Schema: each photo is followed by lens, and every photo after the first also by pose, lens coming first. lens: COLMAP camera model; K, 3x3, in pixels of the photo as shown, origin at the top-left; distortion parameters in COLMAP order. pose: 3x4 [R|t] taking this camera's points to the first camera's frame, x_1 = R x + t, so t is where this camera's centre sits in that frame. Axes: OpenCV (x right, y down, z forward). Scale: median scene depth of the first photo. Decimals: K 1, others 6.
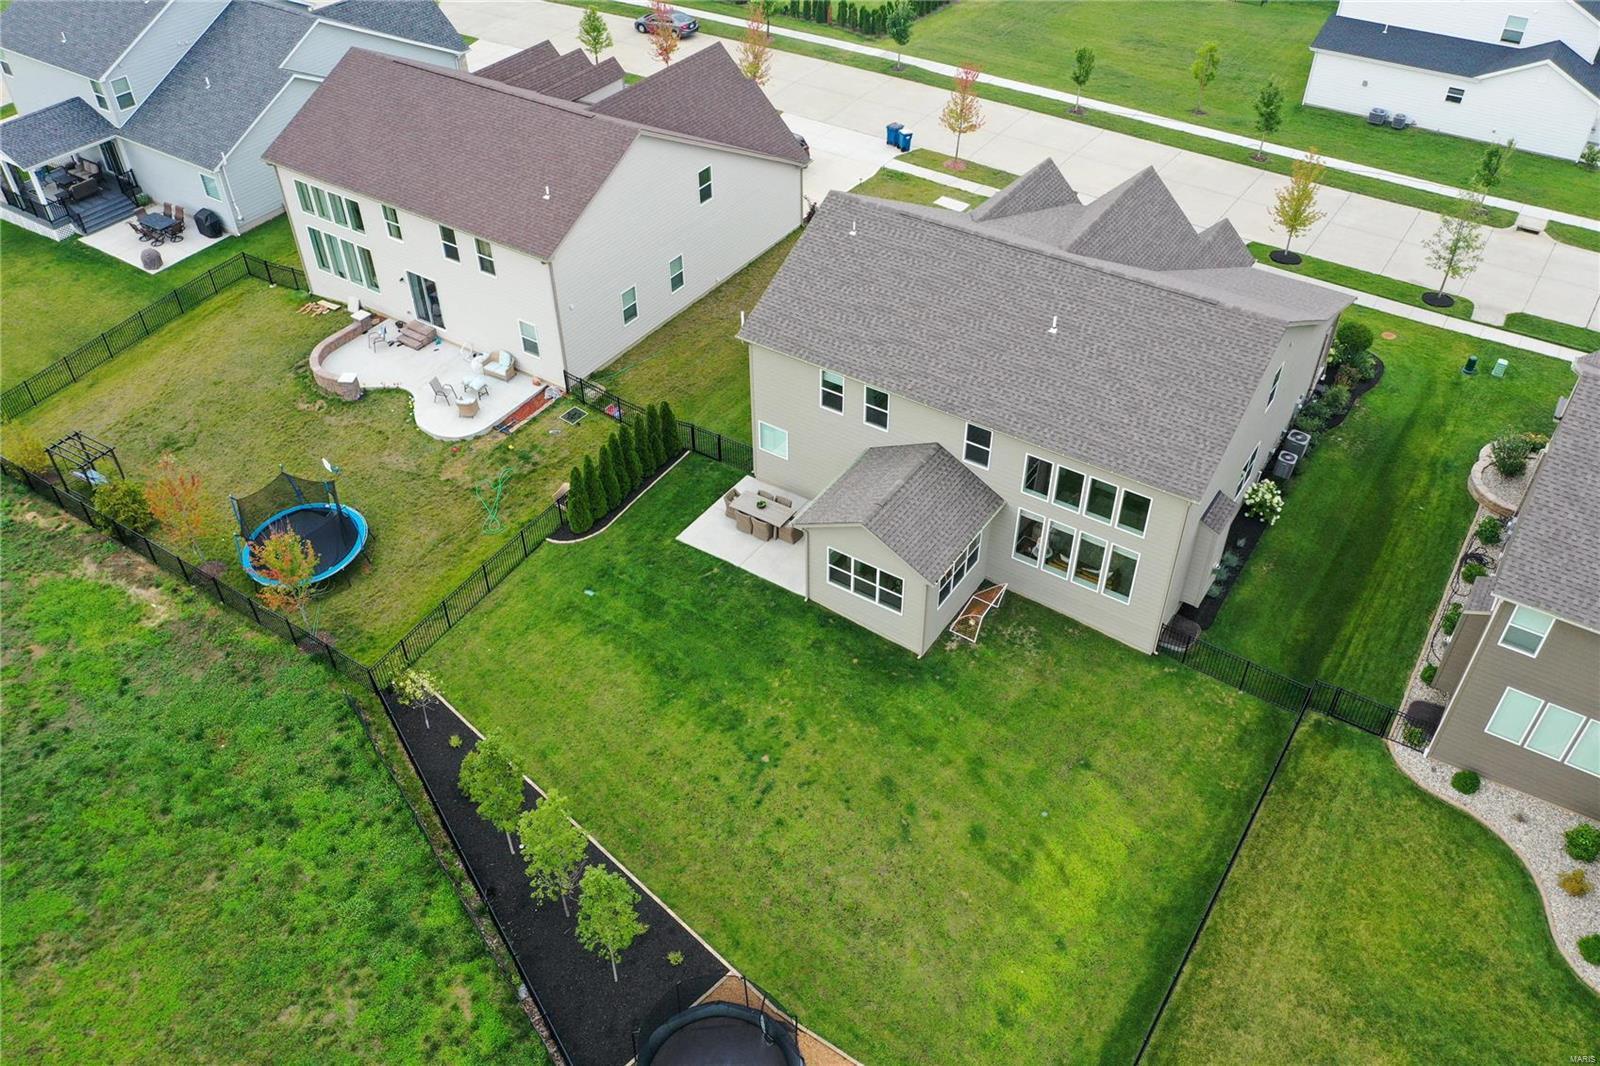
lens RADIAL K [[1260.4, 0, 801.4], [0, 1260.4, 524.4], [0, 0, 1]] dist [-0.006525, 0.004676]
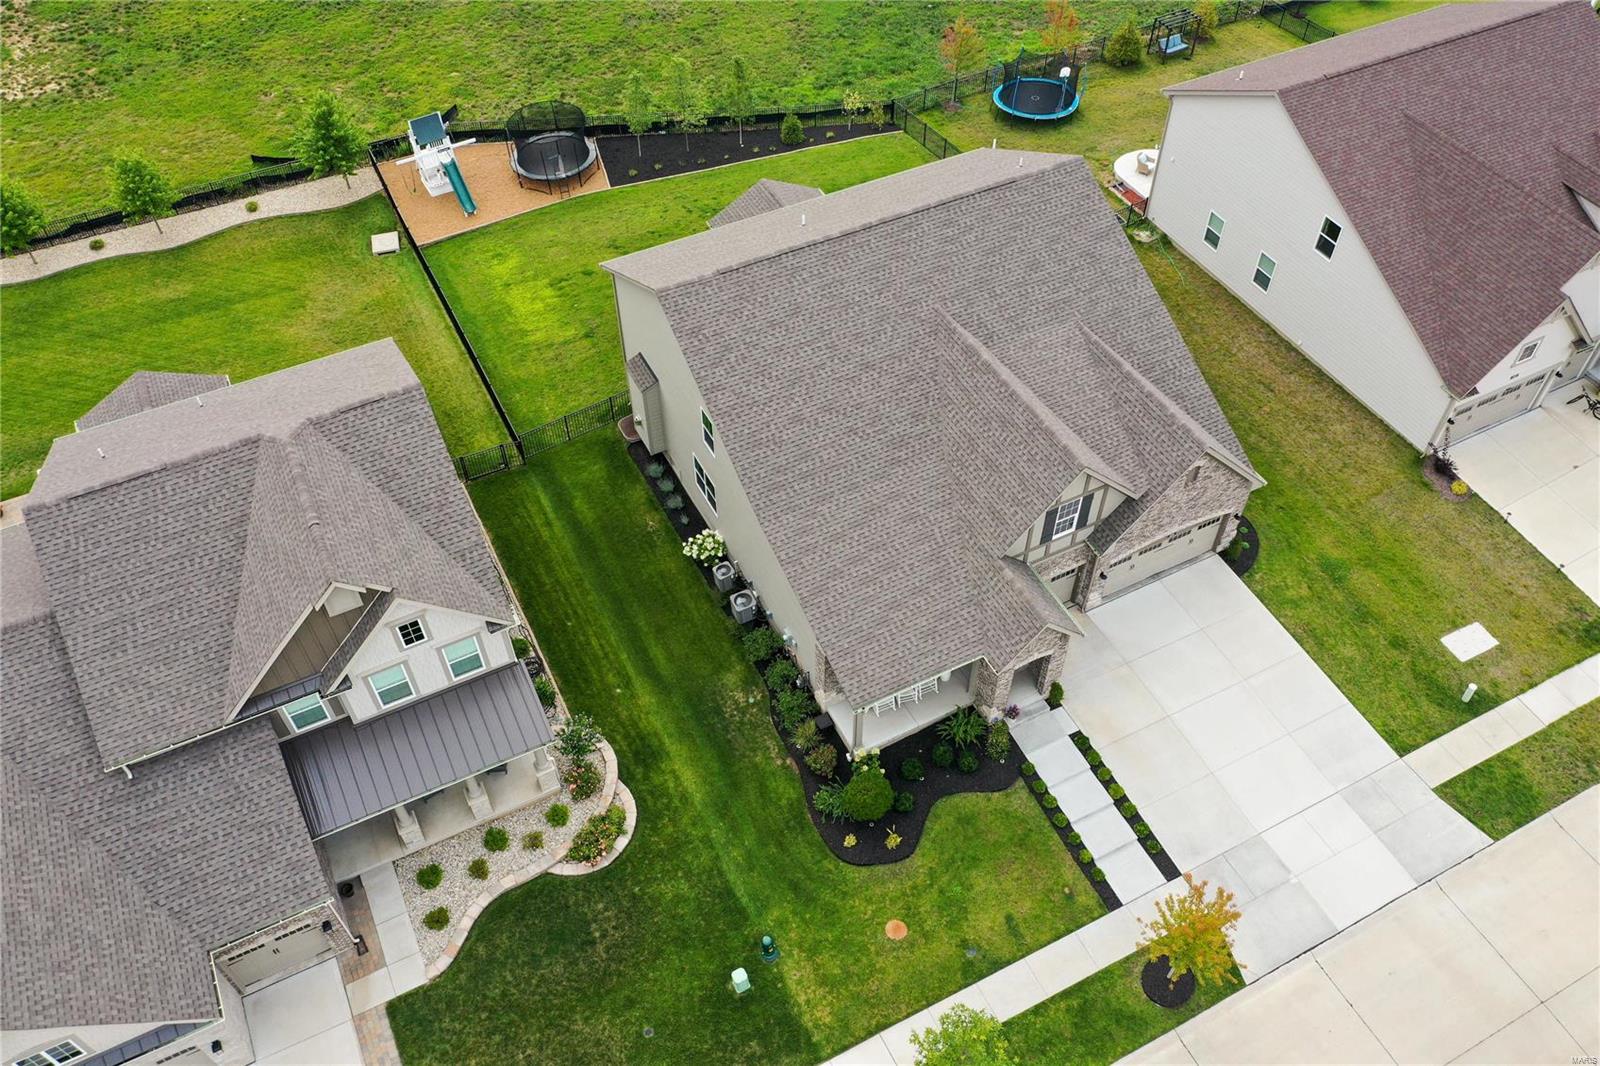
lens RADIAL K [[1260.4, 0, 801.4], [0, 1260.4, 524.4], [0, 0, 1]] dist [-0.006525, 0.004676]
pose [[-0.494102, 0.657662, -0.568634, 0.970447], [-0.555461, 0.264357, 0.788402, -0.926919], [0.668825, 0.705405, 0.234686, 0.898031]]
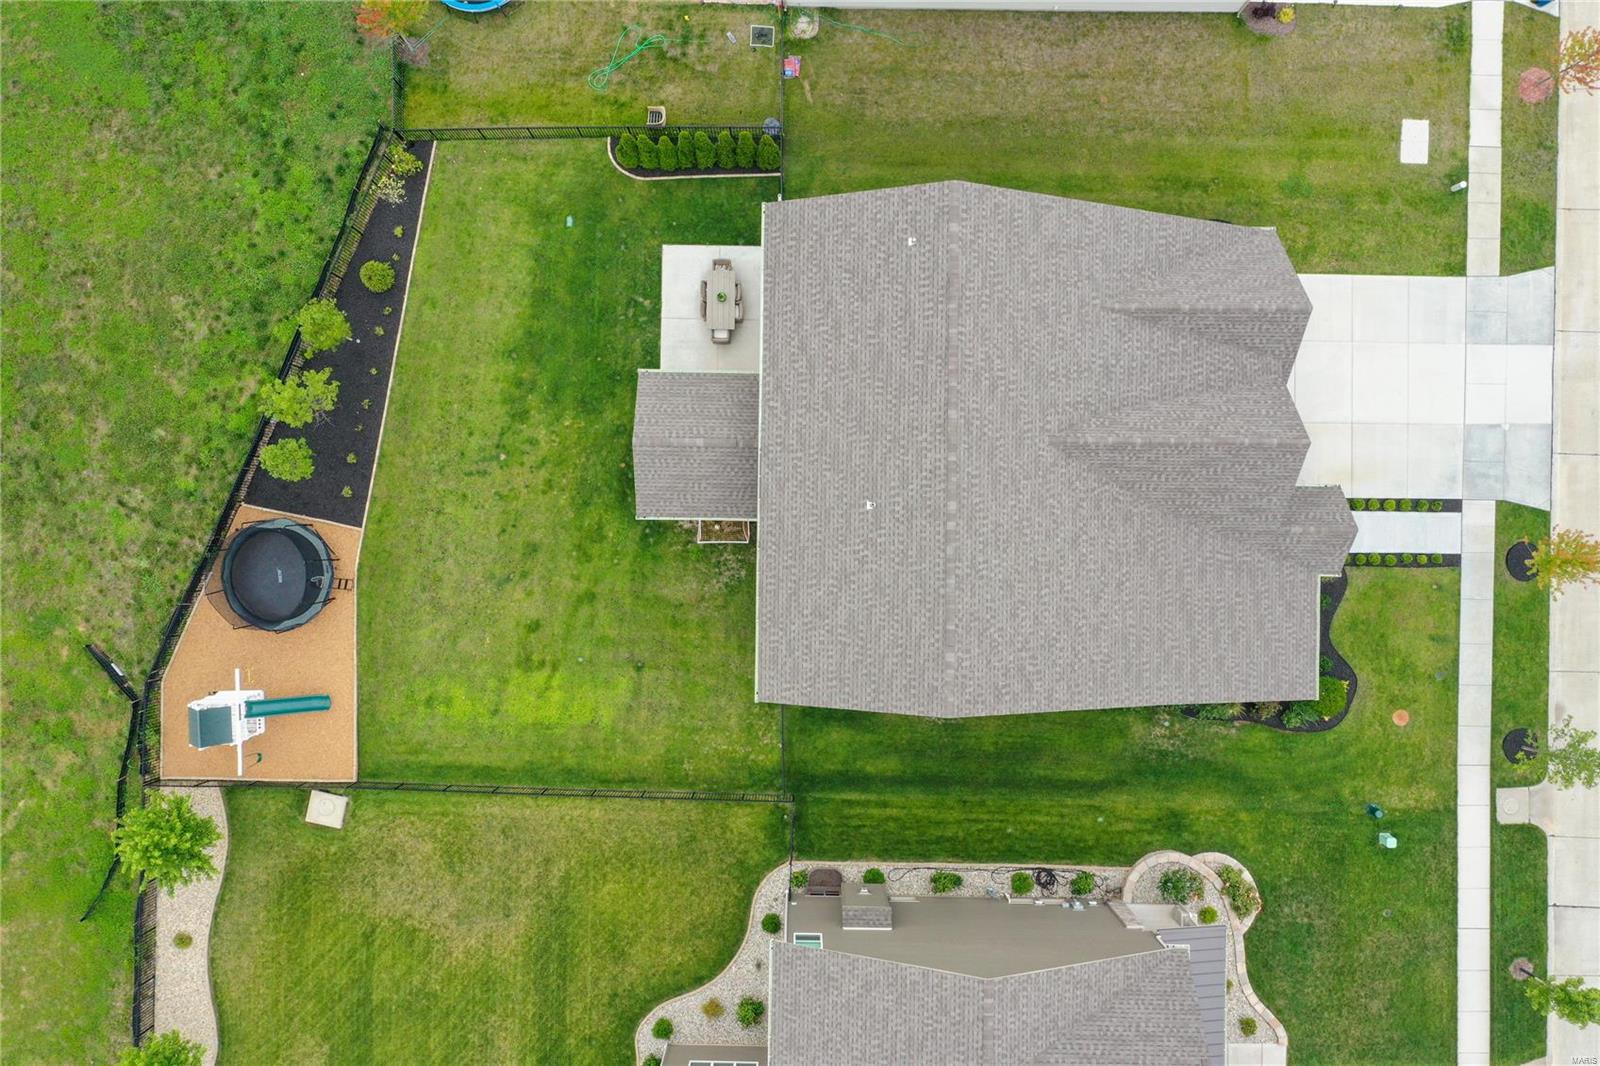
lens RADIAL K [[1260.4, 0, 801.4], [0, 1260.4, 524.4], [0, 0, 1]] dist [-0.006525, 0.004676]
pose [[0.541057, 0.840983, -0.002331, 0.179272], [-0.545569, 0.353106, 0.760046, -0.846893], [0.640009, -0.409956, 0.649865, 0.306877]]
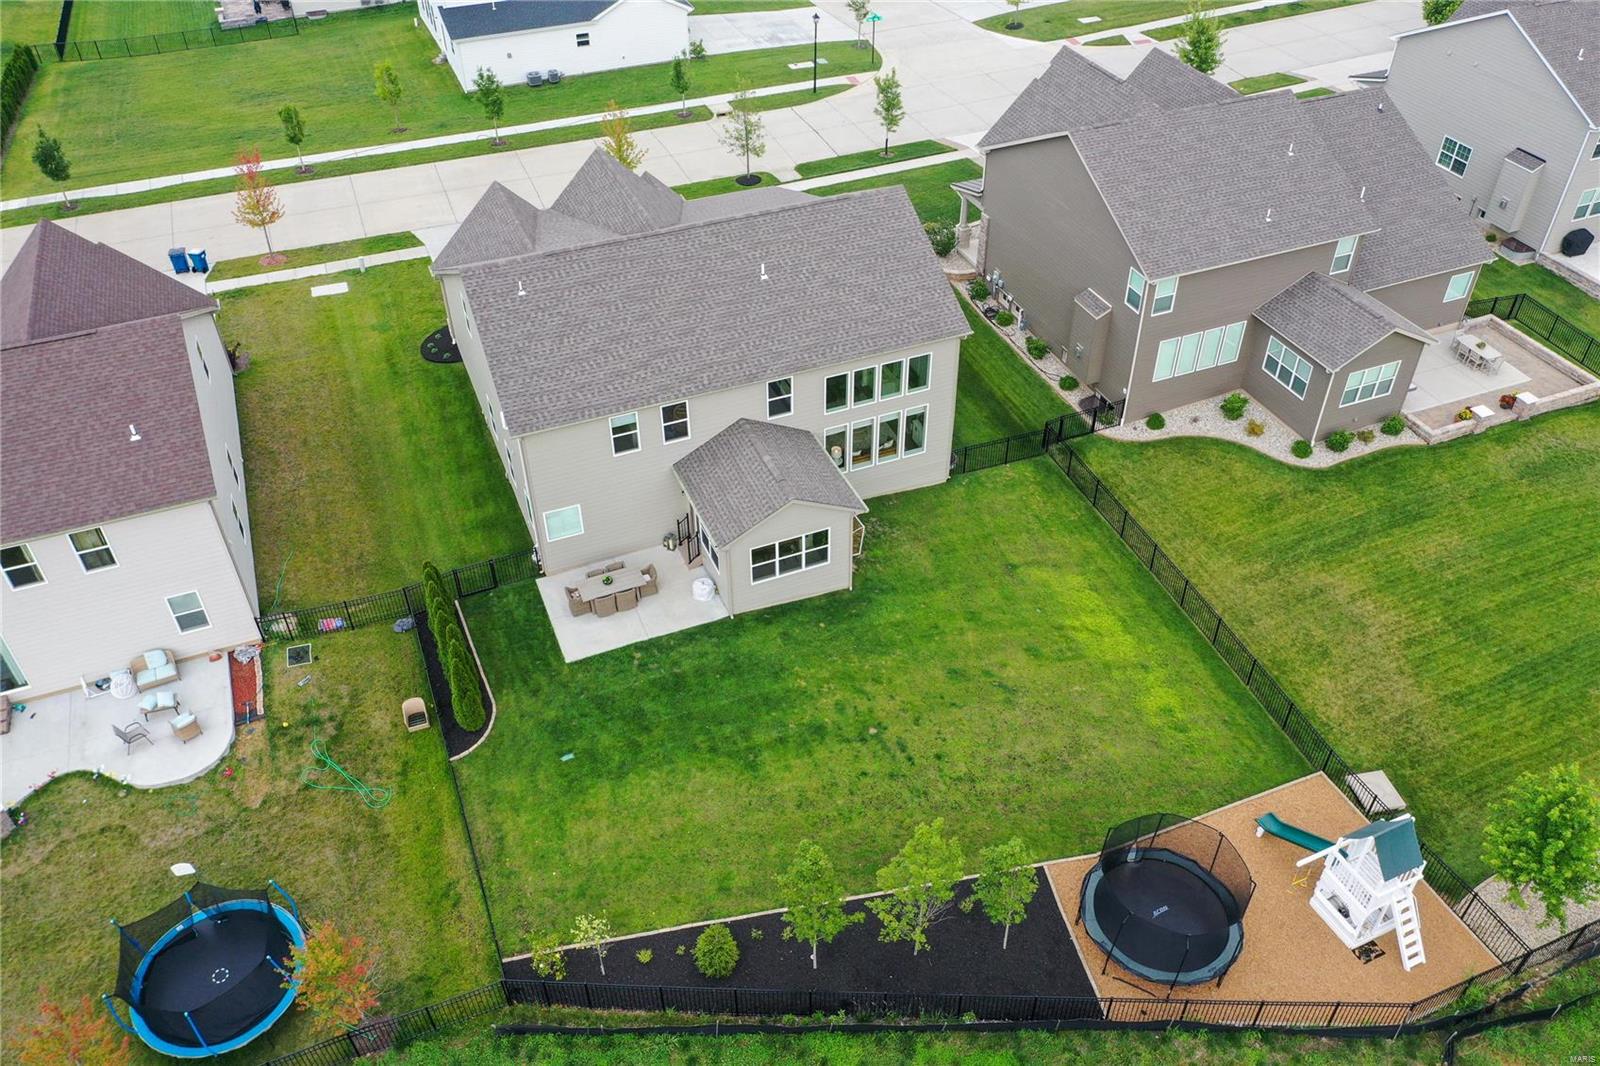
lens RADIAL K [[1260.4, 0, 801.4], [0, 1260.4, 524.4], [0, 0, 1]] dist [-0.006525, 0.004676]
pose [[0.560303, -0.527479, 0.638612, -0.578690], [0.539837, 0.817311, 0.201440, -0.176225], [-0.628201, 0.231879, 0.742695, 0.209212]]
